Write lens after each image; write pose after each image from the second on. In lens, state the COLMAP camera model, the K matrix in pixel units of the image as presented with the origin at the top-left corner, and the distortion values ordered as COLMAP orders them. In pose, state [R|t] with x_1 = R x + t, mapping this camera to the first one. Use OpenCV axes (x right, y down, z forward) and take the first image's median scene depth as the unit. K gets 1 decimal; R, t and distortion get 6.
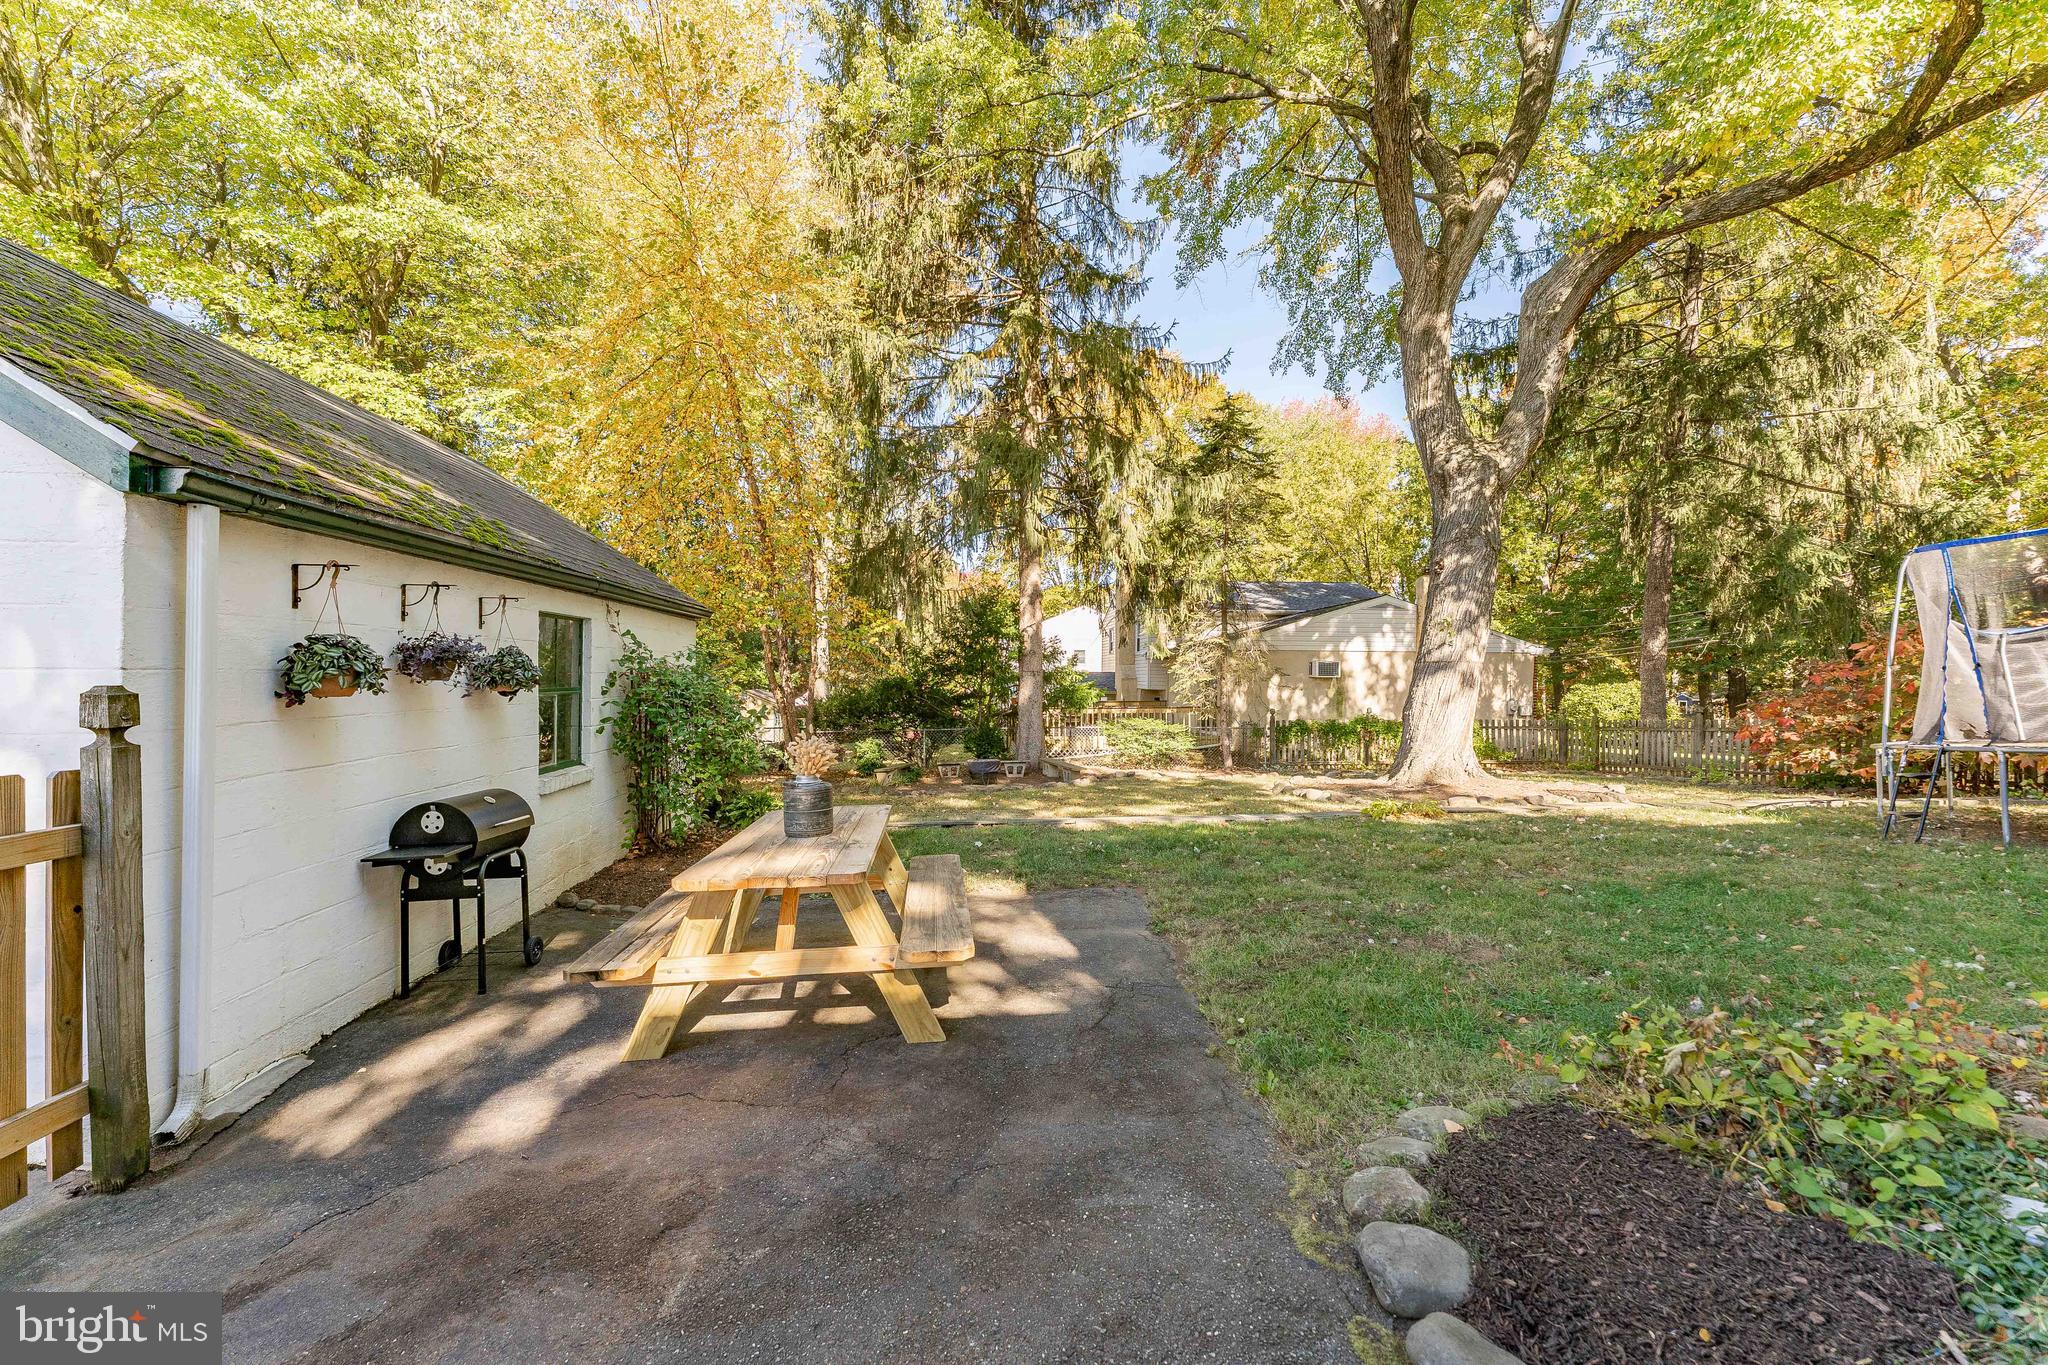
lens RADIAL K [[831.6, 0, 1013.3], [0, 831.6, 674.3], [0, 0, 1]] dist [-0.000304, 0.000049]
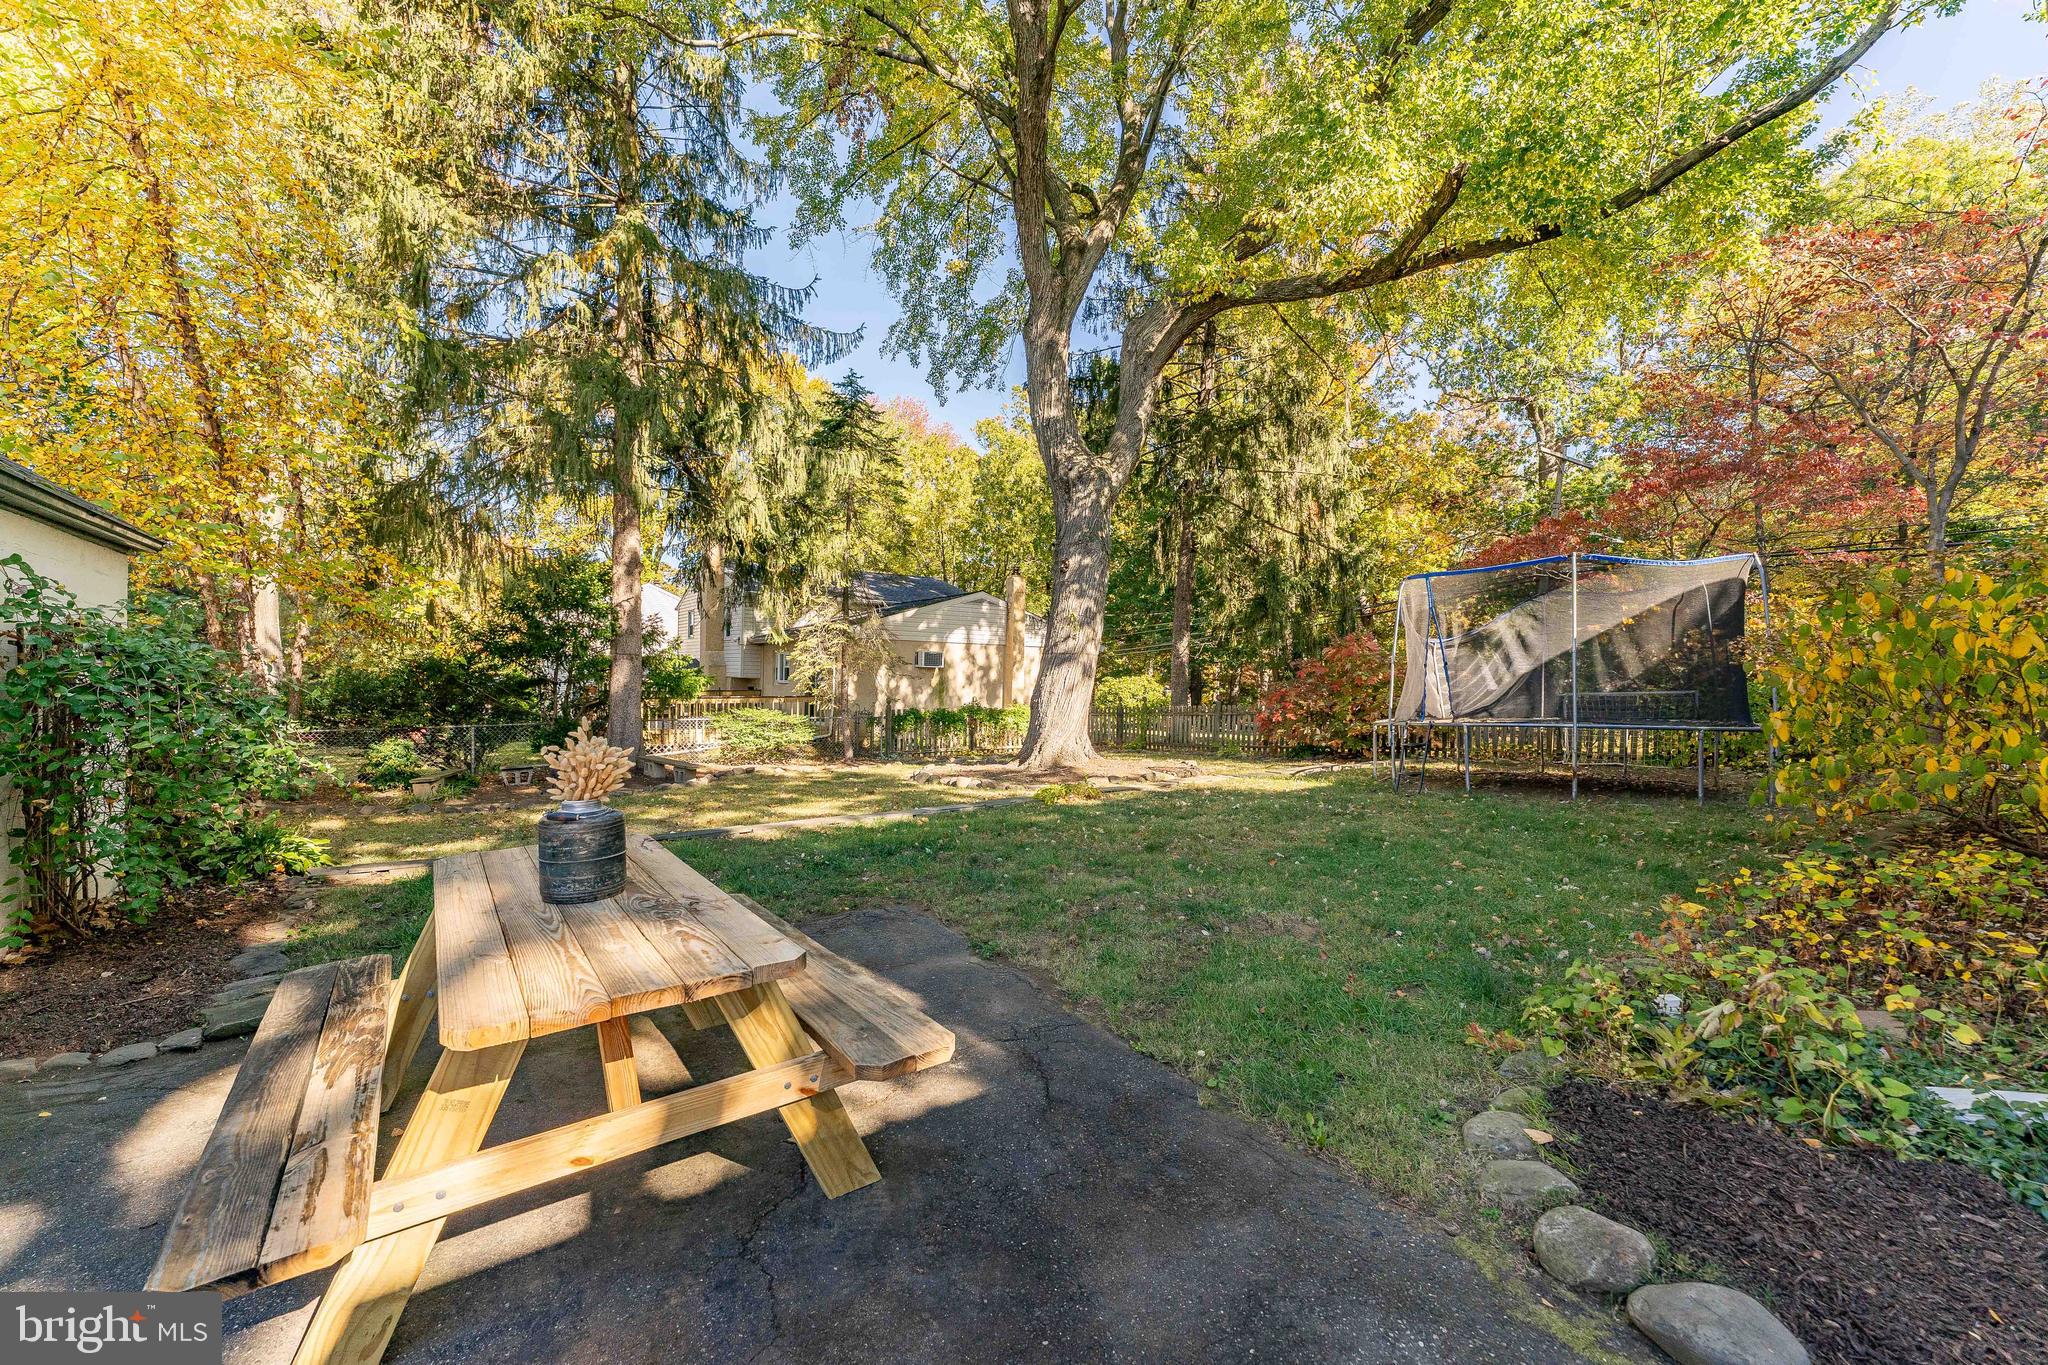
lens RADIAL K [[831.6, 0, 1010.9], [0, 831.6, 678.3], [0, 0, 1]] dist [-0.000304, 0.000049]
pose [[0.863537, 0.009907, 0.504187, -0.069788], [-0.018207, 0.999768, 0.011539, 0.004472], [-0.503956, -0.019144, 0.863517, 0.075908]]
